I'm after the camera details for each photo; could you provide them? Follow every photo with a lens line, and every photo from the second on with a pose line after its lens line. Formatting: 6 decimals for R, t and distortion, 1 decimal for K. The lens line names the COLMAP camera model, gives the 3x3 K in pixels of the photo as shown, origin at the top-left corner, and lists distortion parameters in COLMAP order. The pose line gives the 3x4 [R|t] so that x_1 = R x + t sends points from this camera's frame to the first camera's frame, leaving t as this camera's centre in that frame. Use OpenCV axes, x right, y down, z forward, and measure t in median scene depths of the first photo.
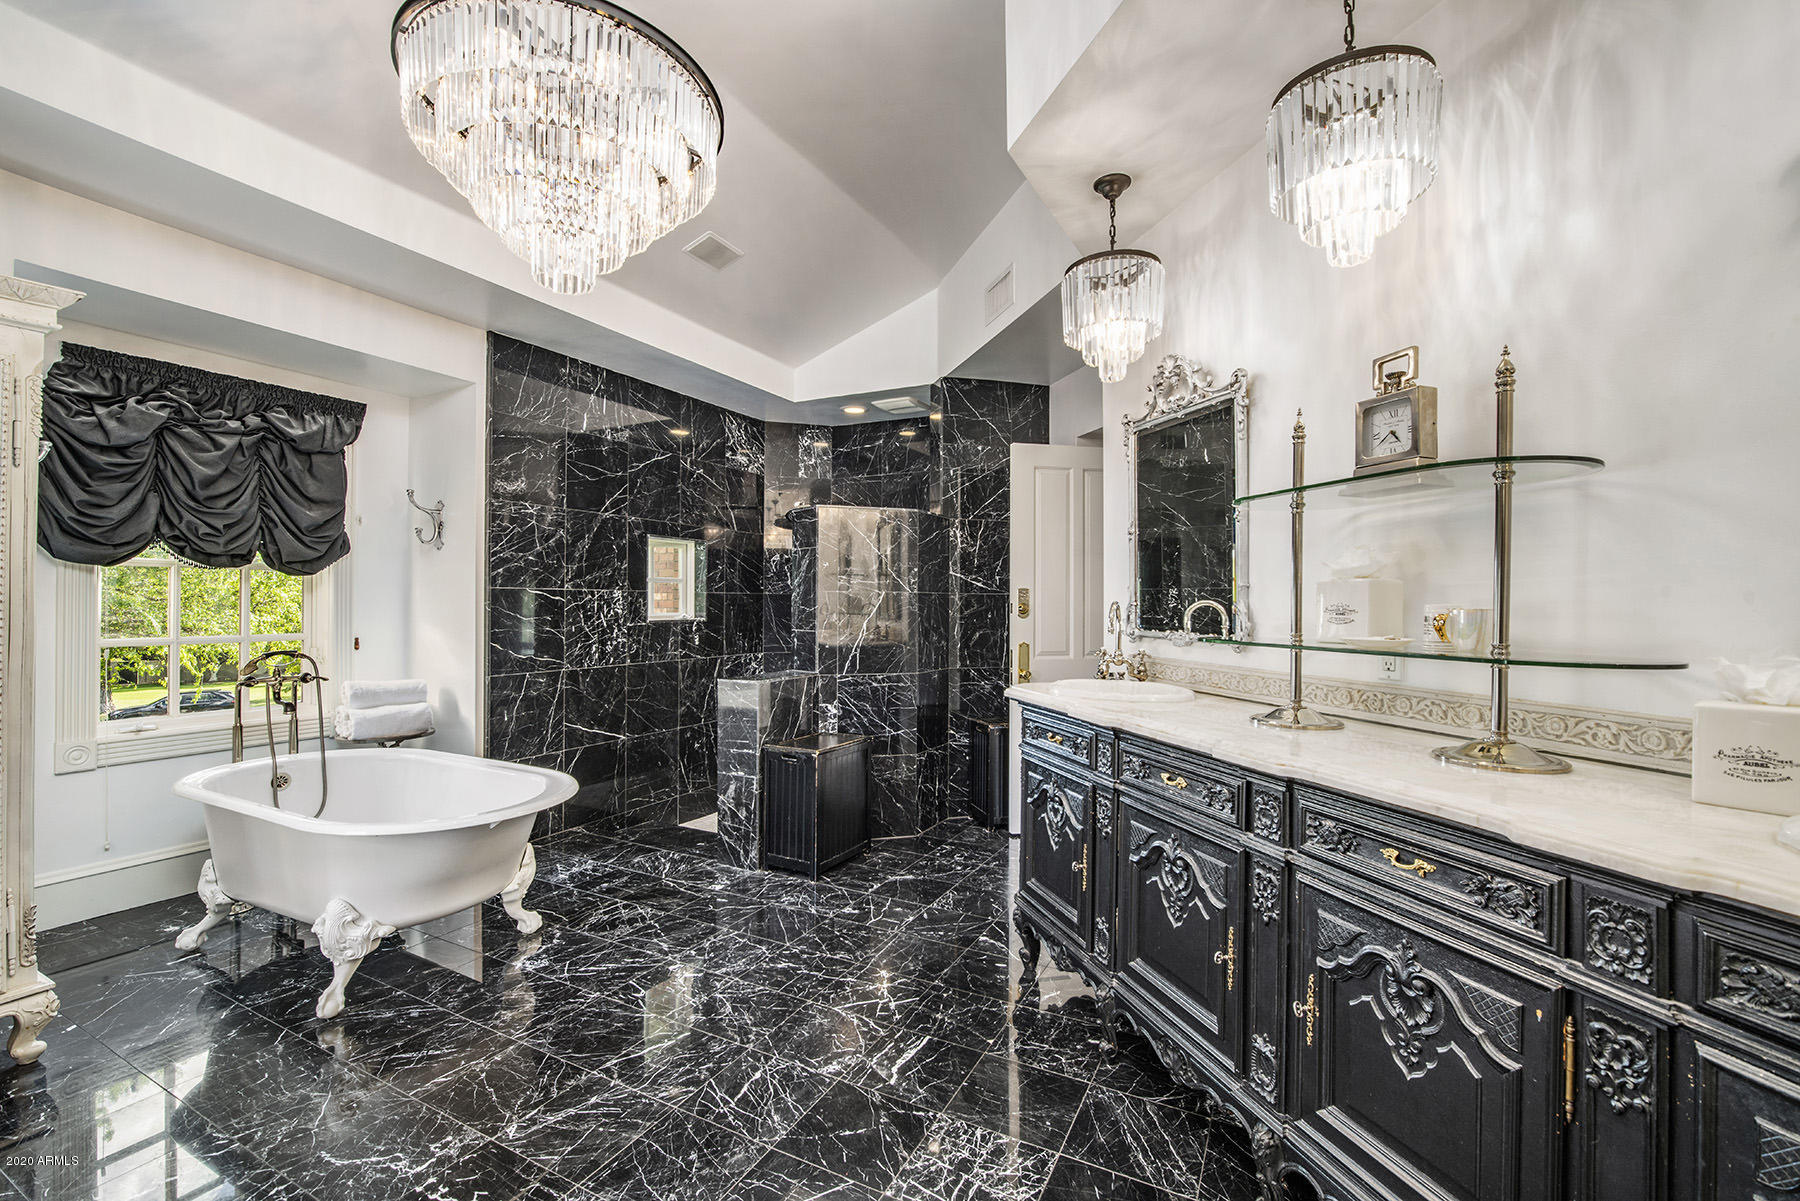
lens RADIAL K [[771.9, 0, 905.6], [0, 771.9, 594.9], [0, 0, 1]] dist [-0.000281, -0.000108]
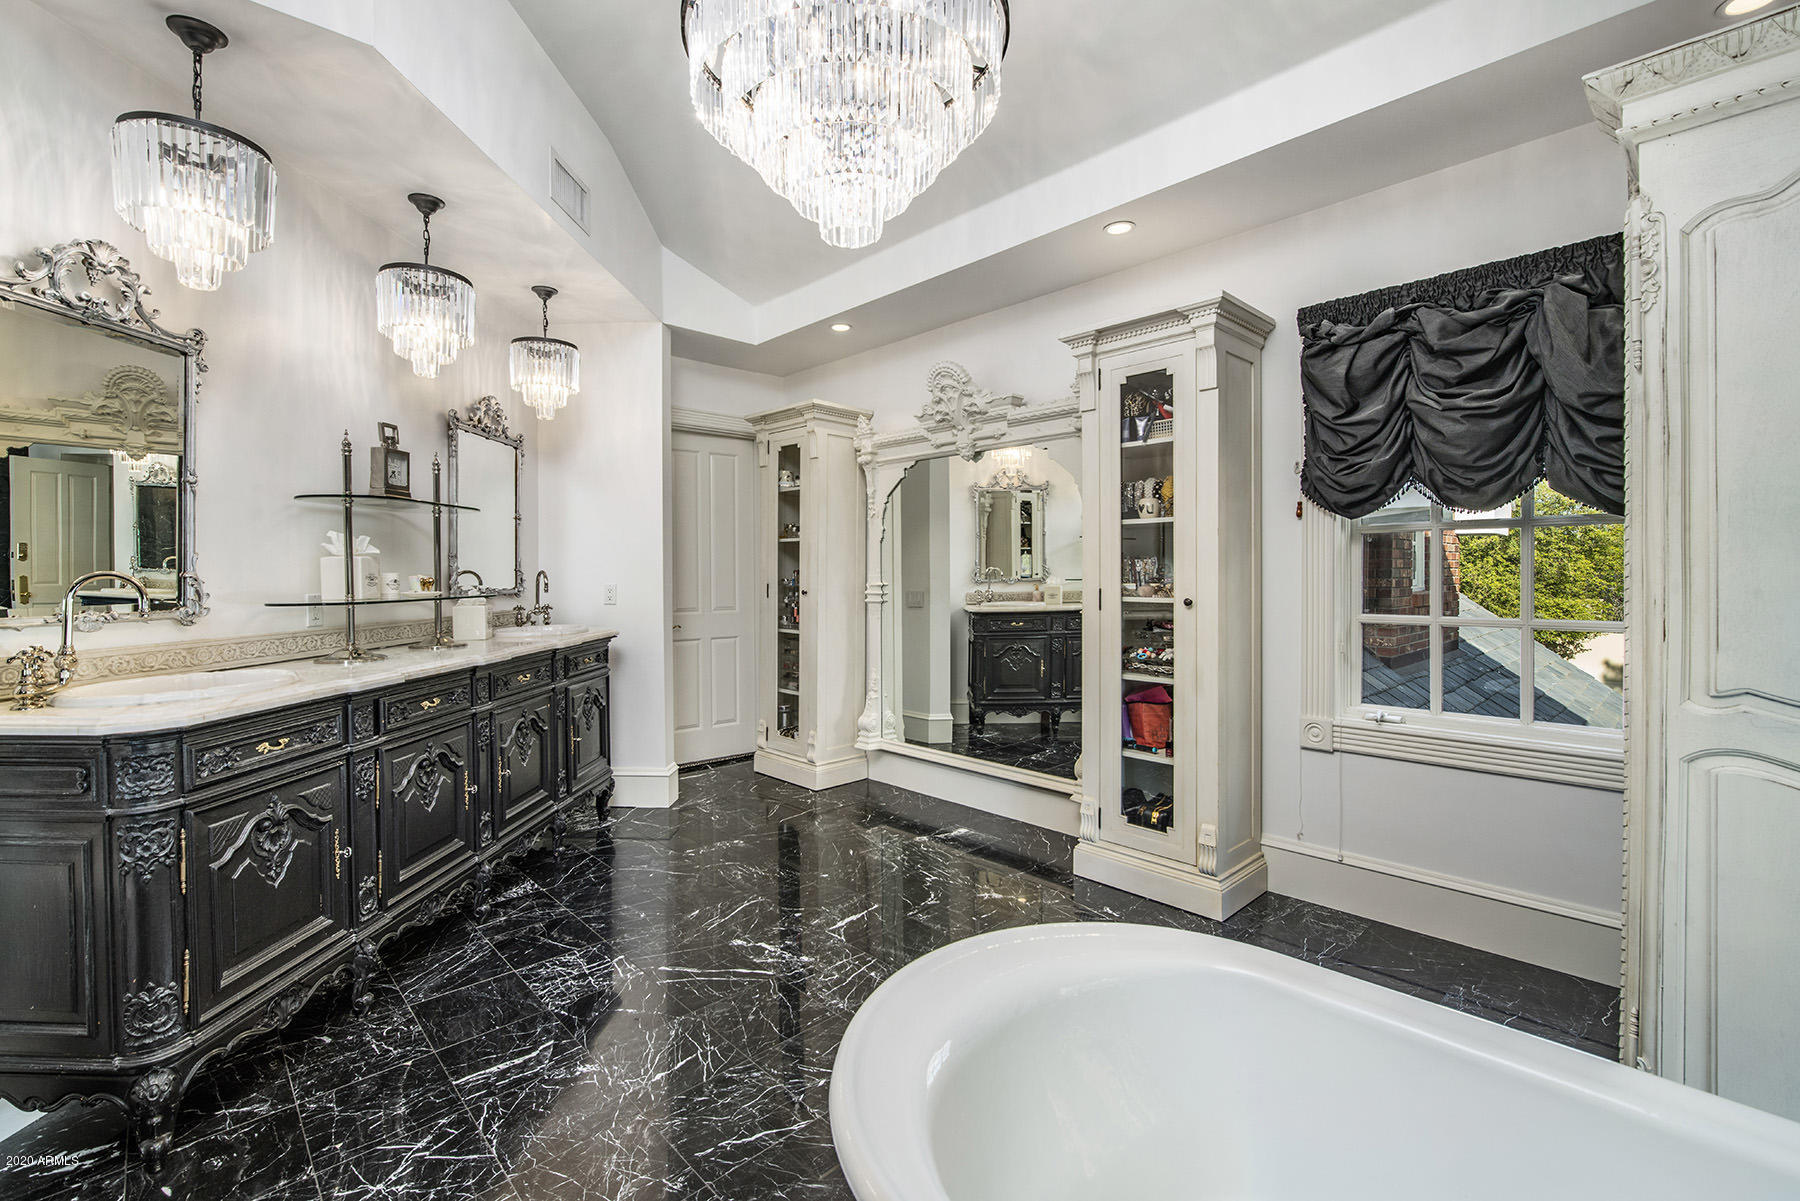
lens RADIAL K [[771.9, 0, 905.6], [0, 771.9, 594.9], [0, 0, 1]] dist [-0.000281, -0.000108]
pose [[-0.950770, -0.006364, 0.309831, -0.816610], [-0.002925, 0.999929, 0.011561, 0.029643], [-0.309883, 0.010085, -0.950721, 1.919007]]
